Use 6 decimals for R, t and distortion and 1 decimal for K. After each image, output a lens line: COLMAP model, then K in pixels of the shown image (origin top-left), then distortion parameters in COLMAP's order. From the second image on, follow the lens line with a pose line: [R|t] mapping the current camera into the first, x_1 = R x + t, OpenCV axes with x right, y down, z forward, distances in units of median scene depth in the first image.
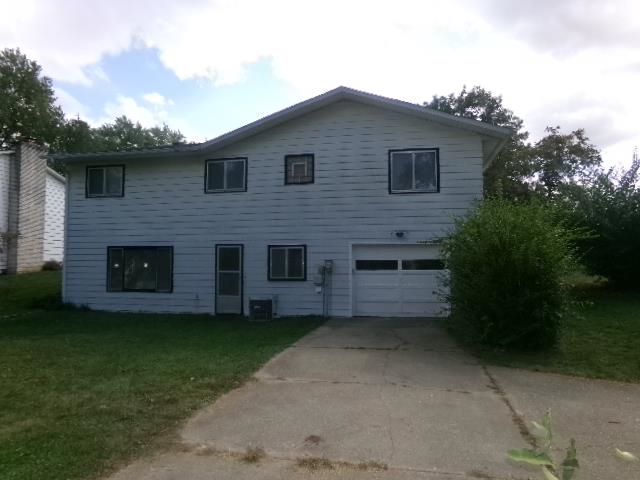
lens RADIAL K [[441.6, 0, 320.0], [0, 441.6, 240.0], [0, 0, 1]] dist [0.017486, 0.003644]
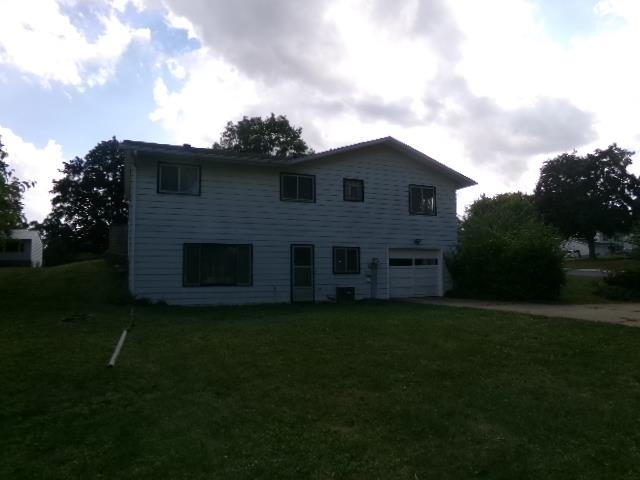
lens RADIAL K [[441.6, 0, 320.0], [0, 441.6, 240.0], [0, 0, 1]] dist [0.017486, 0.003644]
pose [[0.799825, 0.036870, 0.599100, -0.912361], [-0.033979, 0.999292, -0.016135, 0.015216], [-0.599271, -0.007452, 0.800511, -0.007707]]
